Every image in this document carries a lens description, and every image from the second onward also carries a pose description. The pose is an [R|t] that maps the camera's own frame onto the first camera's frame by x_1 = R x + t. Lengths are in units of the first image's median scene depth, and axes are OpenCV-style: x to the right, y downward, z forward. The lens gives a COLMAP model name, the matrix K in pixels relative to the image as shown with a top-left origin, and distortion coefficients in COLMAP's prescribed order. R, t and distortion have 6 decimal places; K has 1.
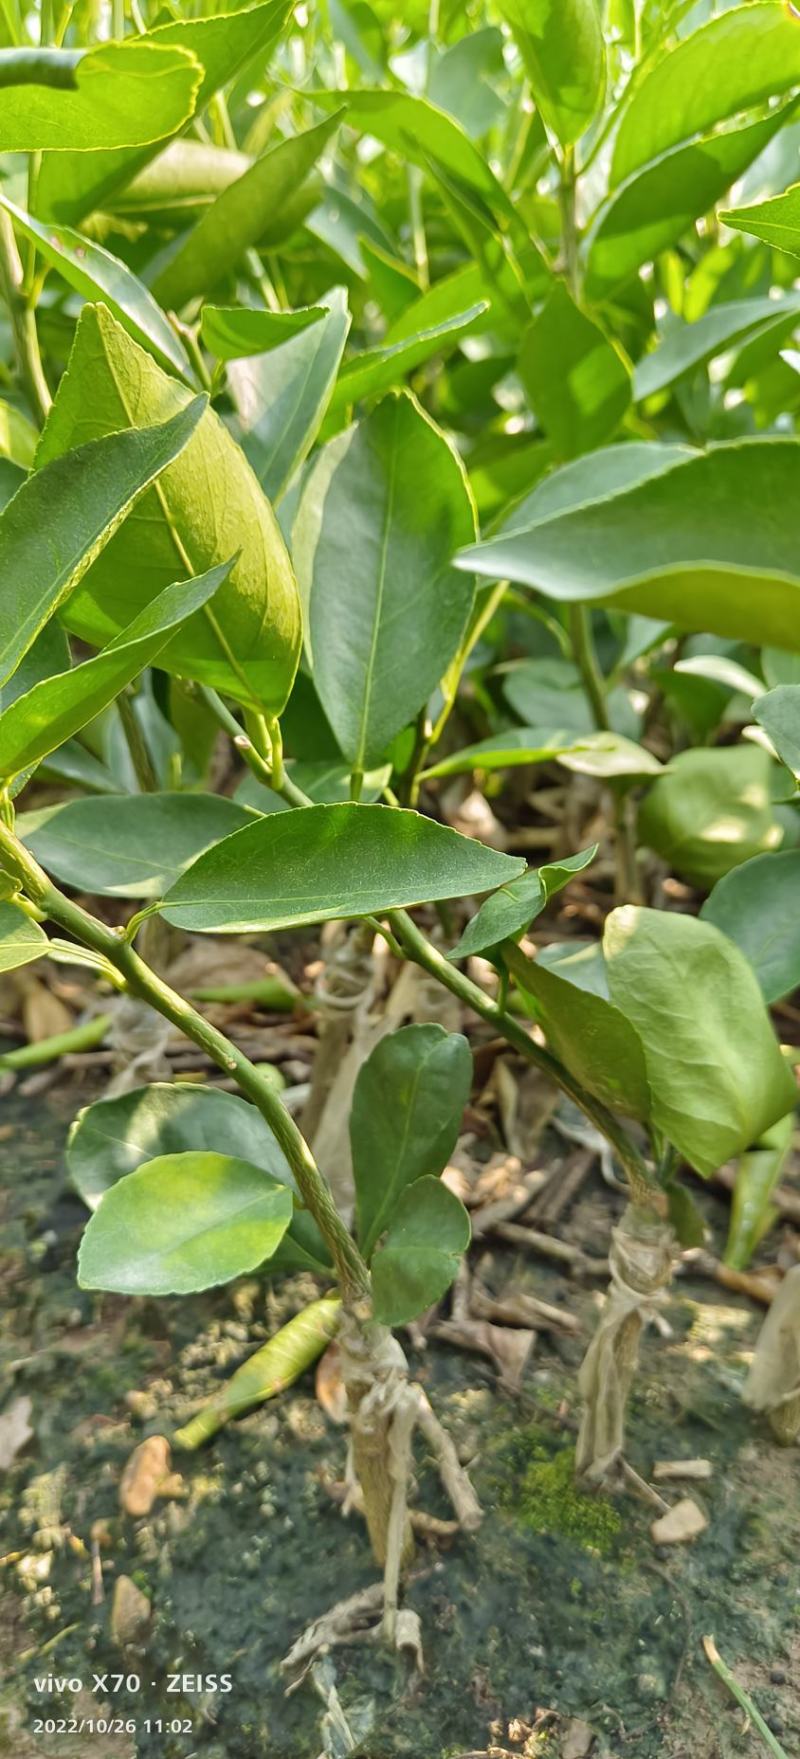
lens RADIAL K [[1338.4, 0, 400.0], [0, 1338.4, 879.5], [0, 0, 1]] dist [0.006056, -0.001105]
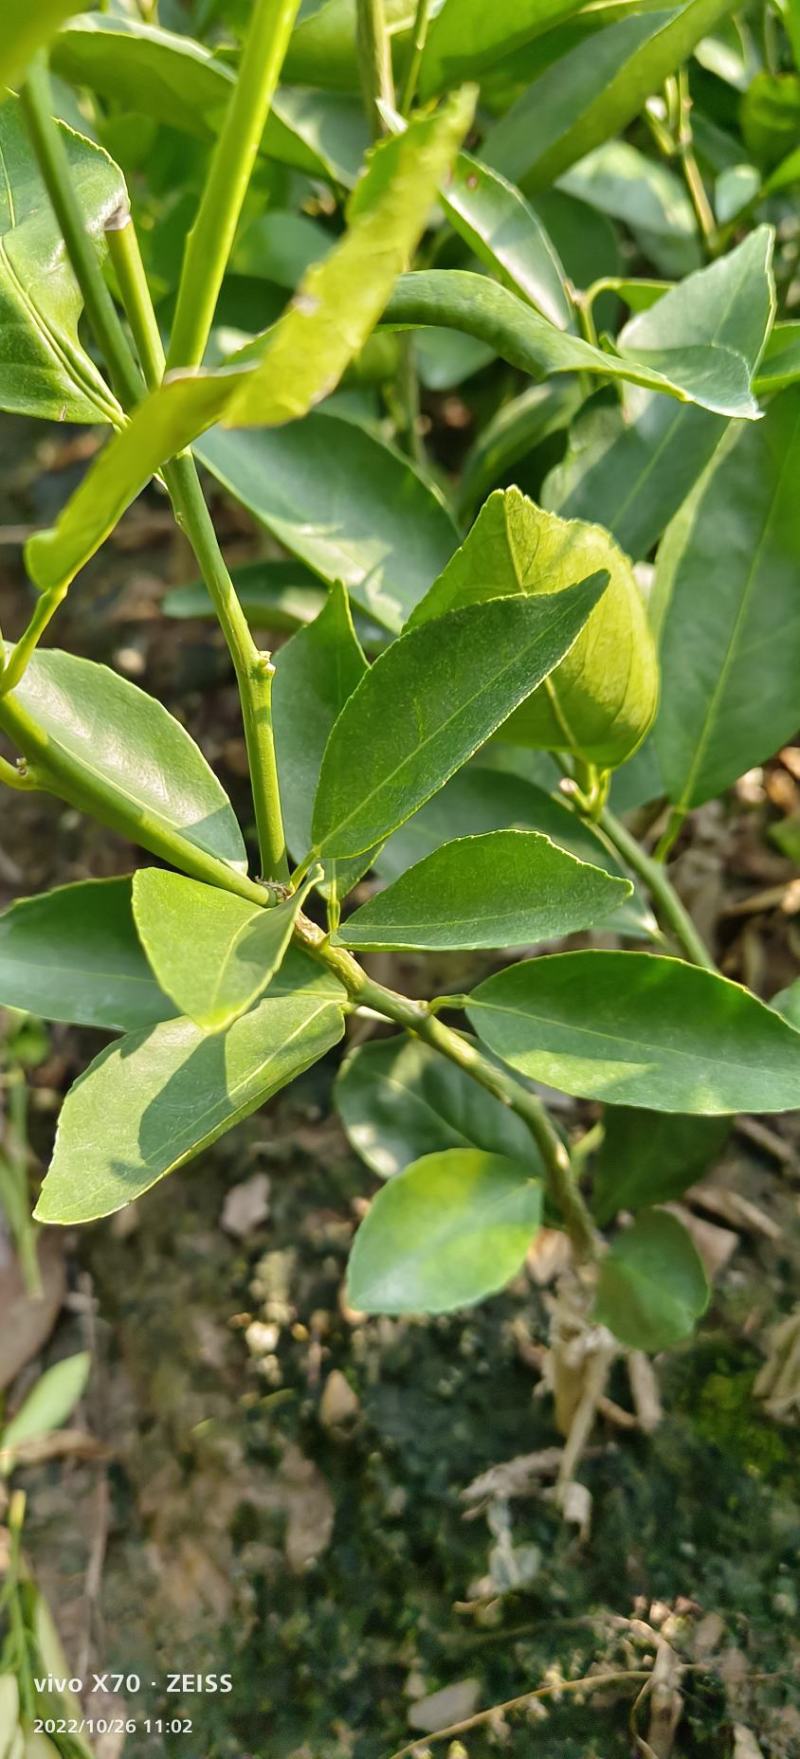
lens RADIAL K [[1338.4, 0, 400.0], [0, 1338.4, 879.5], [0, 0, 1]] dist [0.006056, -0.001105]
pose [[0.974971, 0.175097, -0.137016, -0.072871], [-0.126318, 0.943377, 0.306729, -0.254264], [0.182965, -0.281744, 0.941883, 0.044906]]
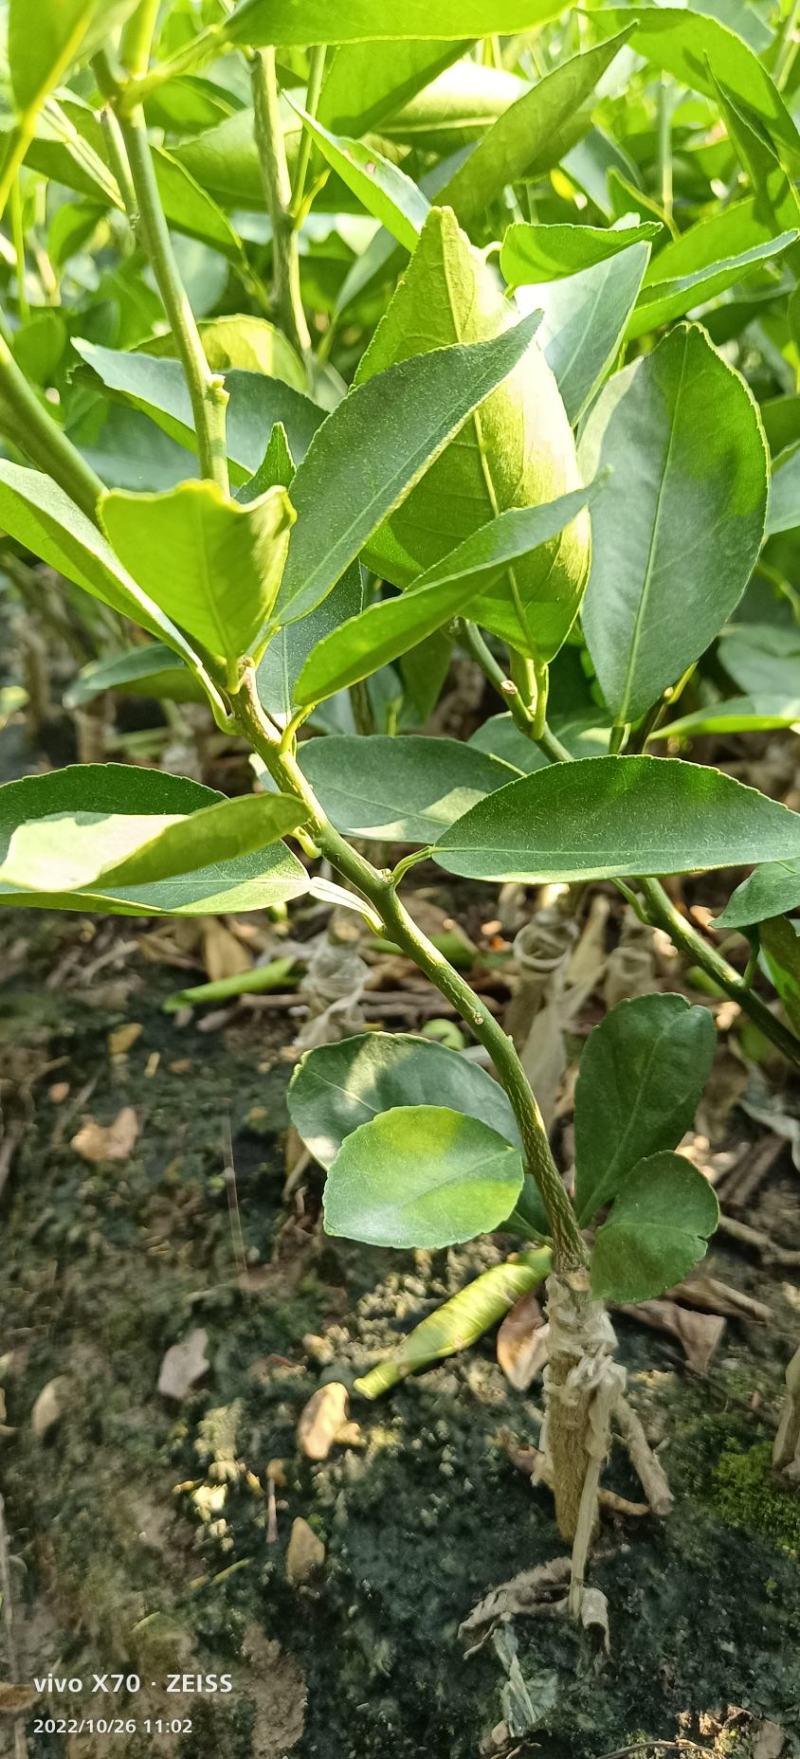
lens RADIAL K [[1332.8, 0, 400.0], [0, 1332.8, 879.5], [0, 0, 1]] dist [0.023850, -0.029722]
pose [[0.993035, 0.071157, -0.093904, -0.076067], [-0.068429, 0.997144, 0.031954, 0.007833], [0.095910, -0.025305, 0.995068, 0.027402]]
